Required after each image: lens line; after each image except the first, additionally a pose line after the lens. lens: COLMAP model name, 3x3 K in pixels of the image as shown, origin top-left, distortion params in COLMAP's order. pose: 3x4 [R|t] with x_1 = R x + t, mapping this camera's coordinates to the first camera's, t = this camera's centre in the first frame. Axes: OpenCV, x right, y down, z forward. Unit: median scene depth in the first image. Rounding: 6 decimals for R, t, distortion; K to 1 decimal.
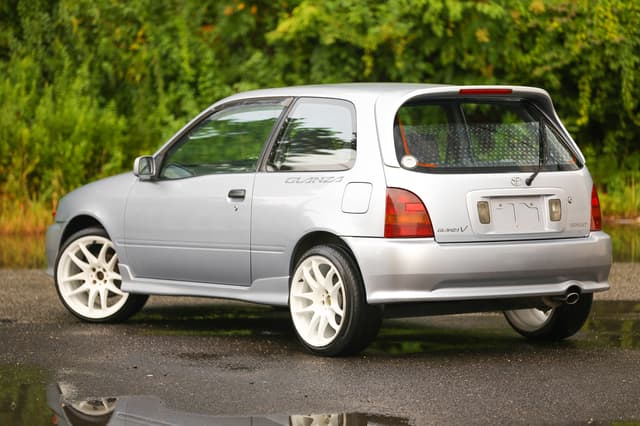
lens RADIAL K [[2546.7, 0, 322.0], [0, 2546.7, 213.1], [0, 0, 1]] dist [0.468358, 2.689232]
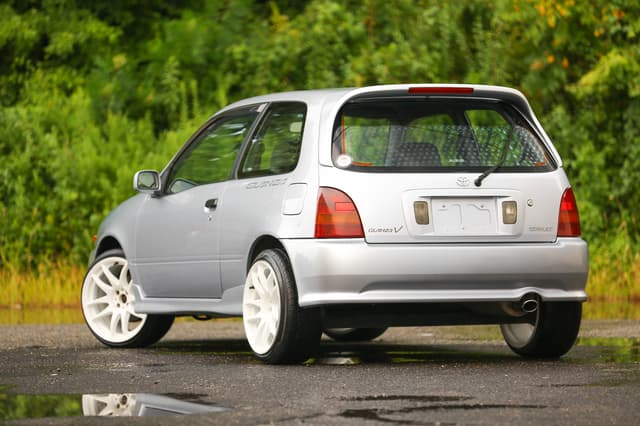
lens RADIAL K [[3011.3, 0, 319.1], [0, 3011.3, 213.6], [0, 0, 1]] dist [1.302574, -1.722716]
pose [[0.974592, -0.008480, -0.223825, 0.258343], [-0.002517, 0.998805, -0.048804, 0.051288], [0.223972, 0.048127, 0.973407, -0.107825]]
